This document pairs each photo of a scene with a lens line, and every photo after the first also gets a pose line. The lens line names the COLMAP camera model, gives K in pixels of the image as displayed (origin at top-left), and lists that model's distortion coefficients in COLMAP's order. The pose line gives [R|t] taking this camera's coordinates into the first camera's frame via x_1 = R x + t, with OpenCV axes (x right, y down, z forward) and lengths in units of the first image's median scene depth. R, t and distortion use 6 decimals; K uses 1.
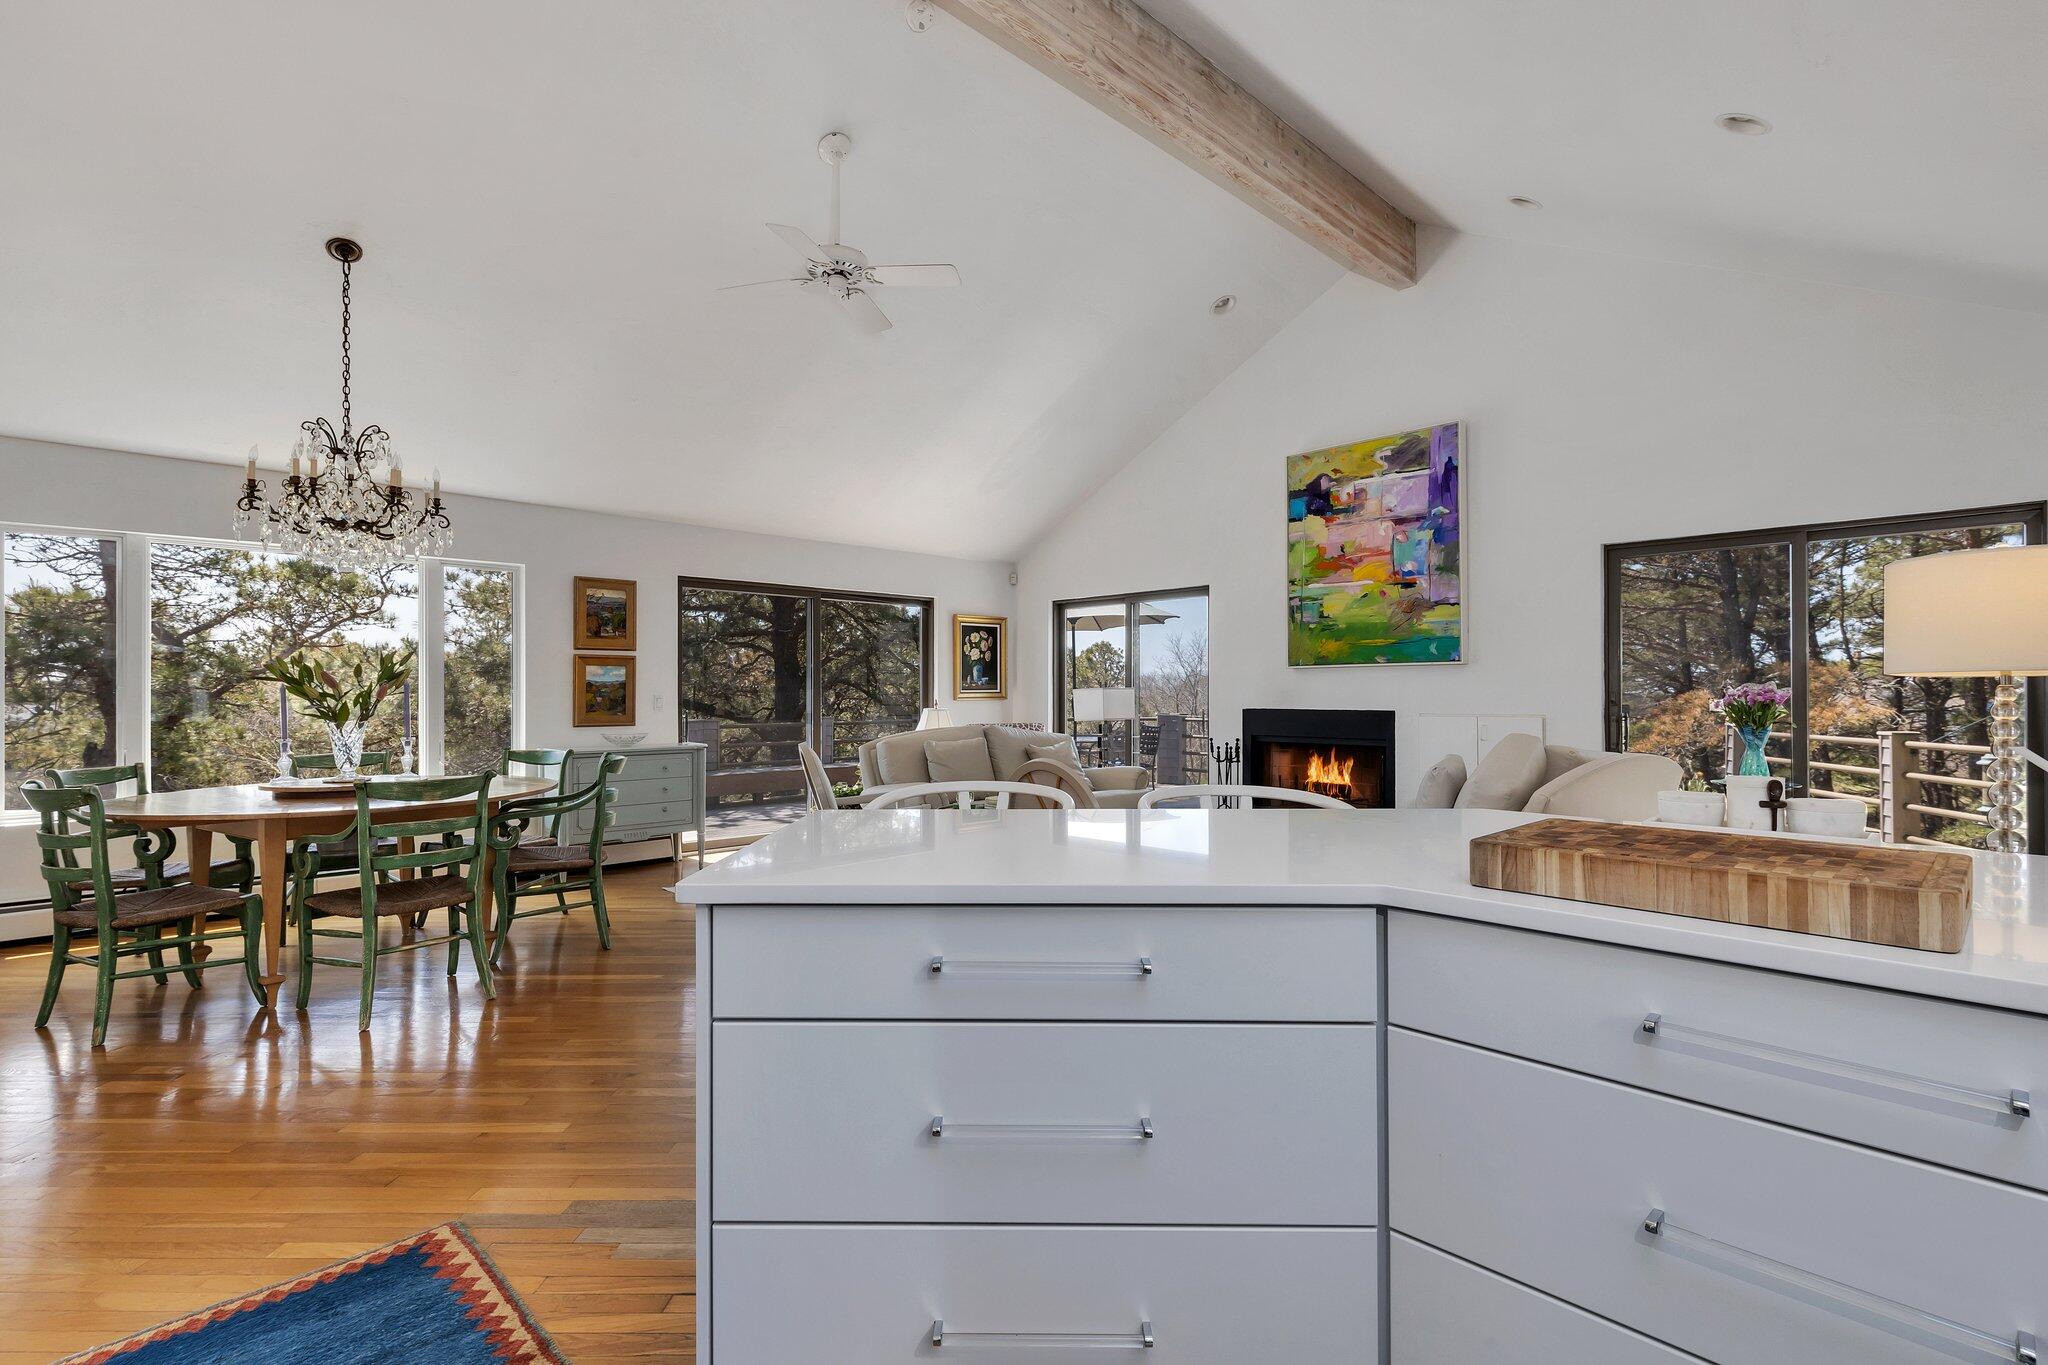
lens RADIAL K [[932.0, 0, 1028.1], [0, 932.0, 679.8], [0, 0, 1]] dist [-0.000354, -0.000968]
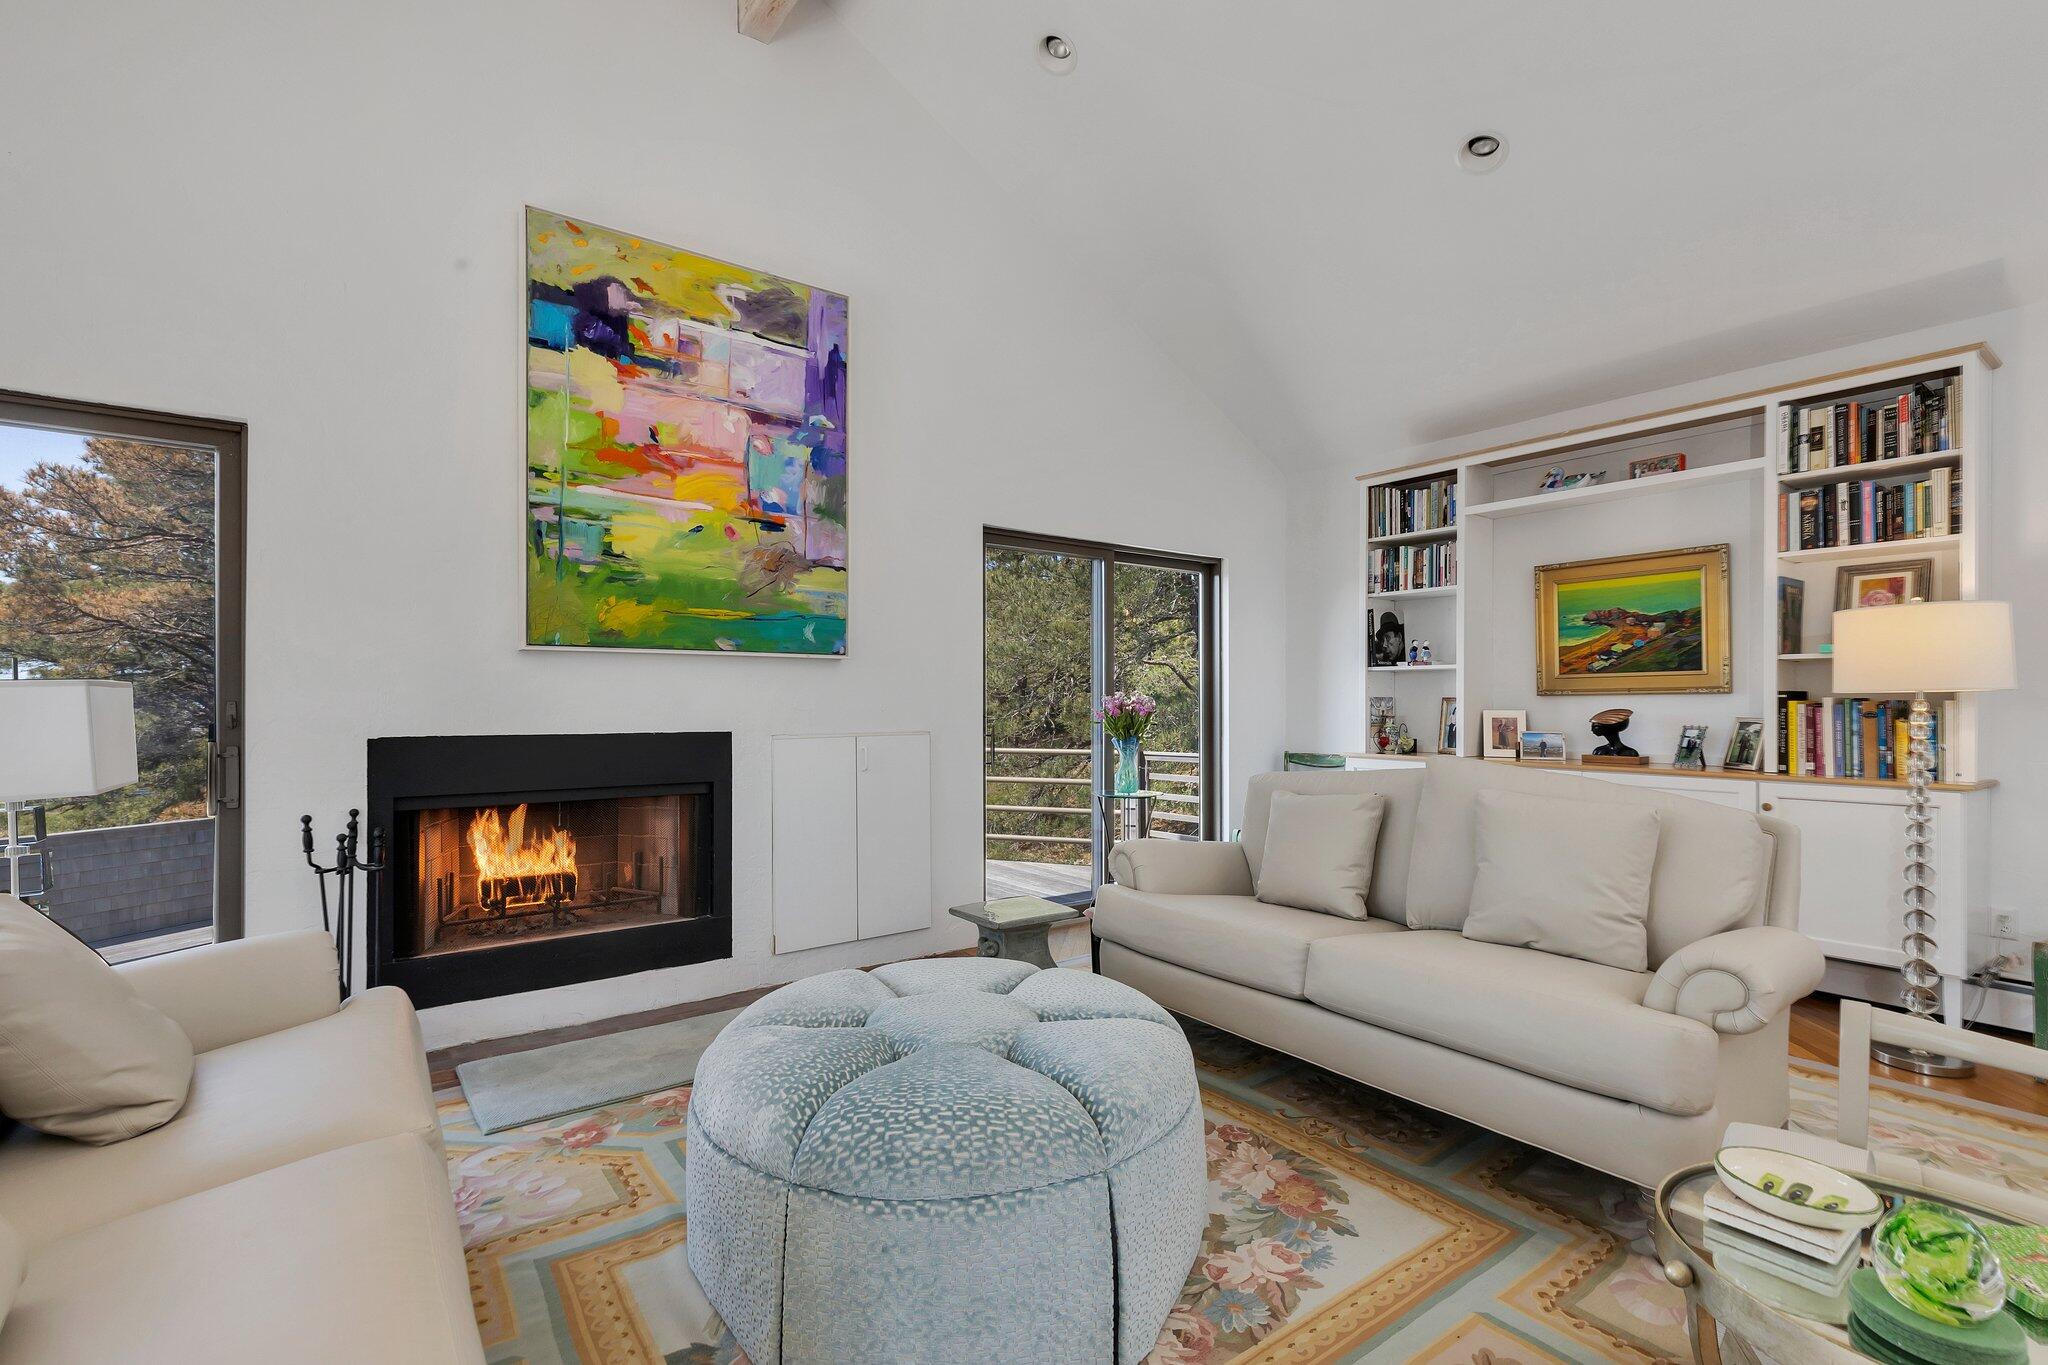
lens RADIAL K [[932.0, 0, 1020.5], [0, 932.0, 698.5], [0, 0, 1]] dist [-0.000354, -0.000968]
pose [[0.127607, 0.006295, 0.991805, -0.168595], [-0.016850, 0.999849, -0.004178, 0.010851], [-0.991682, -0.016179, 0.127694, 0.718373]]
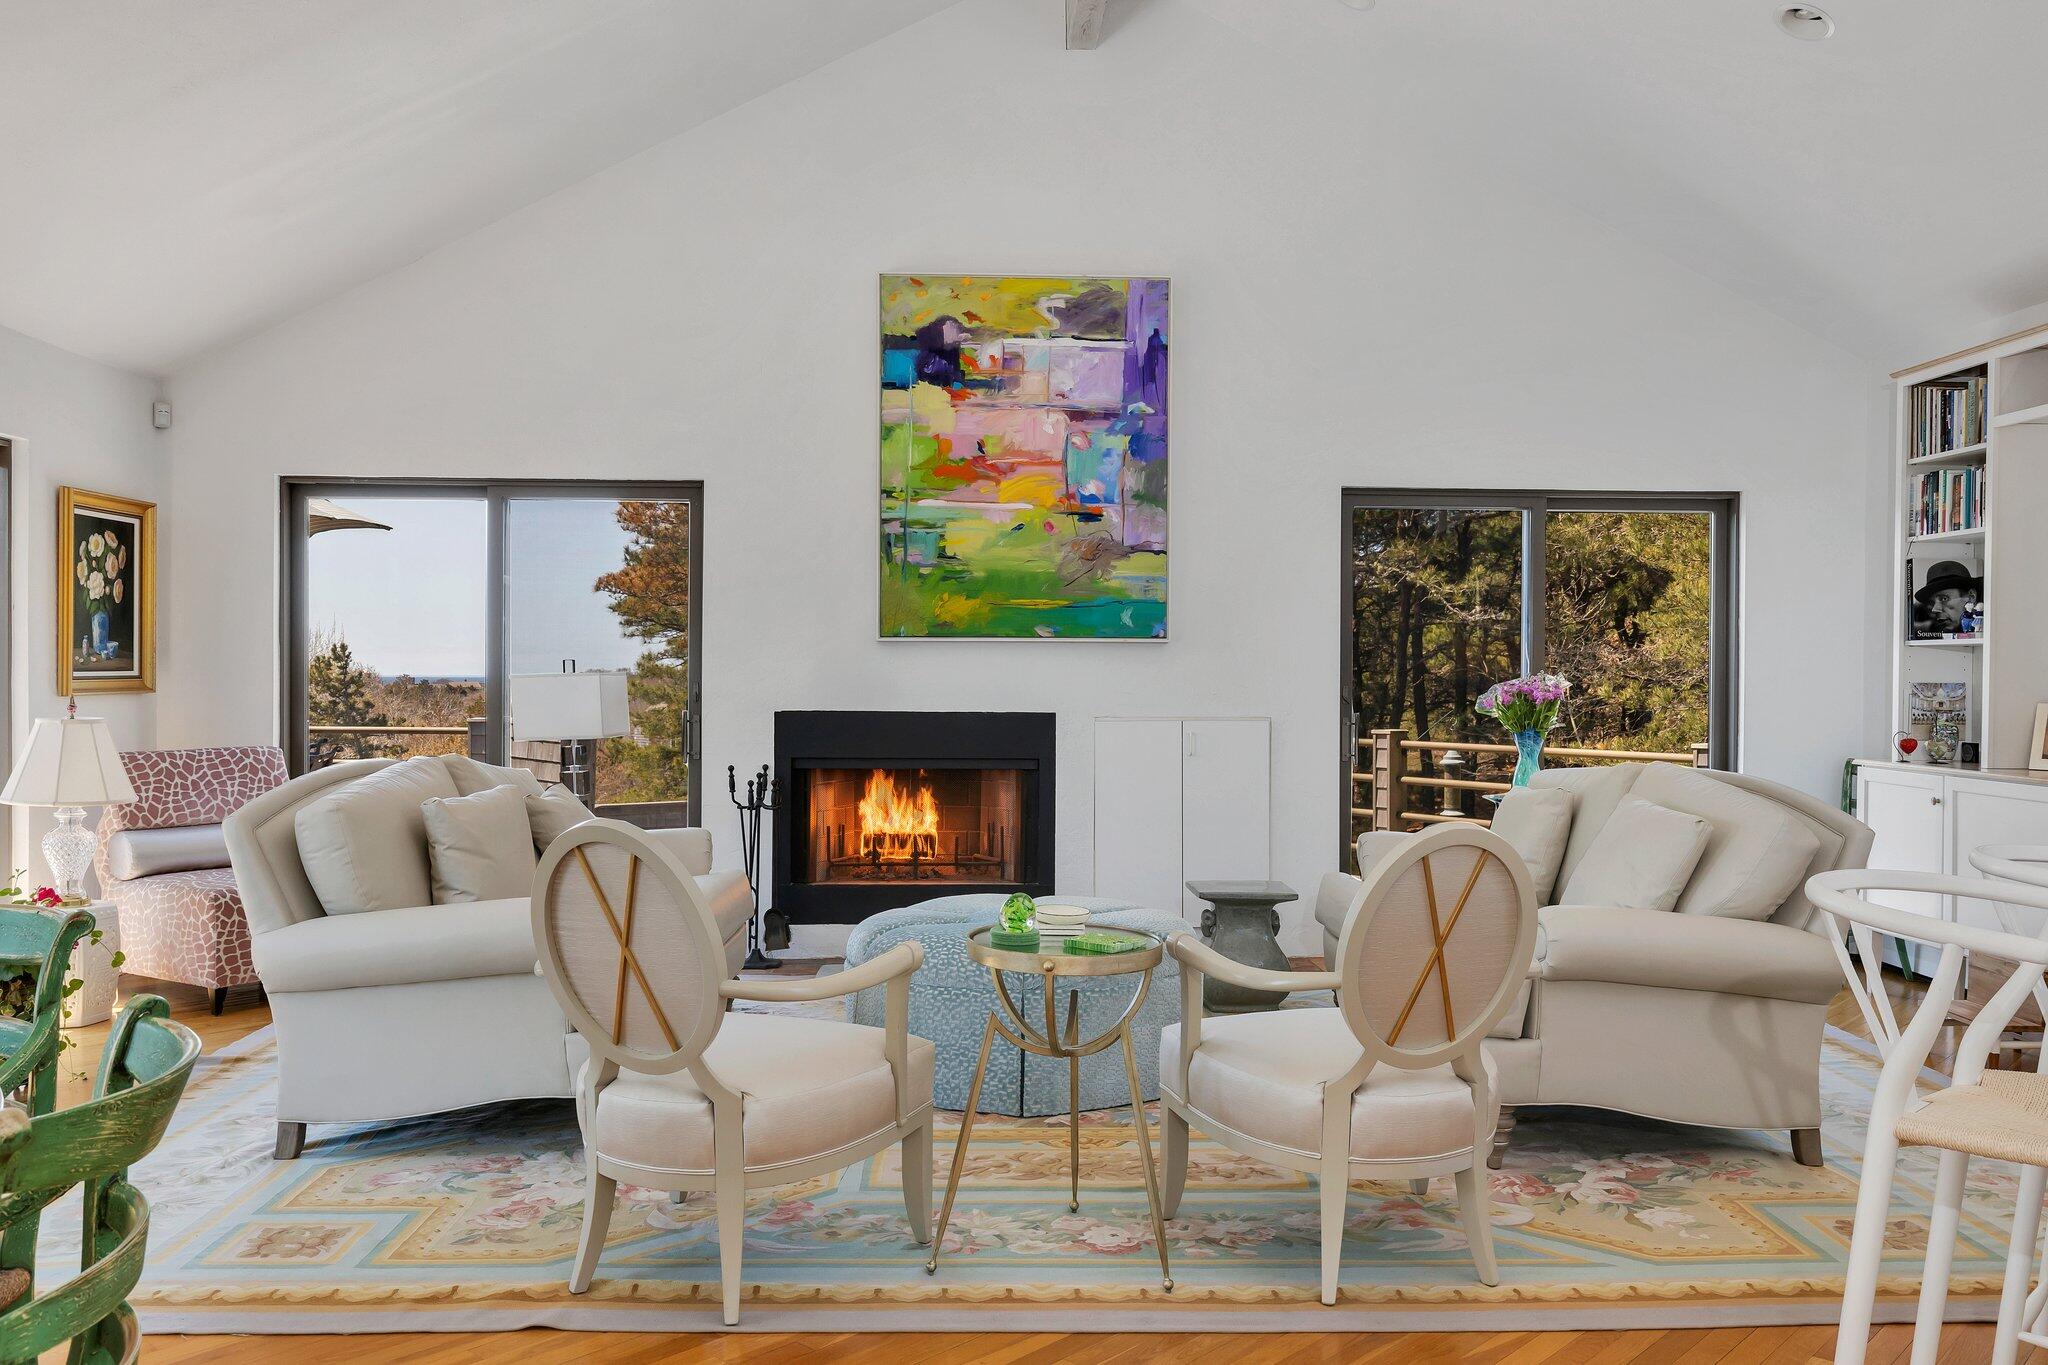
lens RADIAL K [[1616.5, 0, 1033.5], [0, 1616.5, 683.6], [0, 0, 1]] dist [-0.004417, -0.002617]
pose [[0.670748, 0.001430, 0.741684, -0.420088], [-0.018825, 0.999709, 0.015096, -0.002882], [-0.741446, -0.024087, 0.670580, 0.264965]]
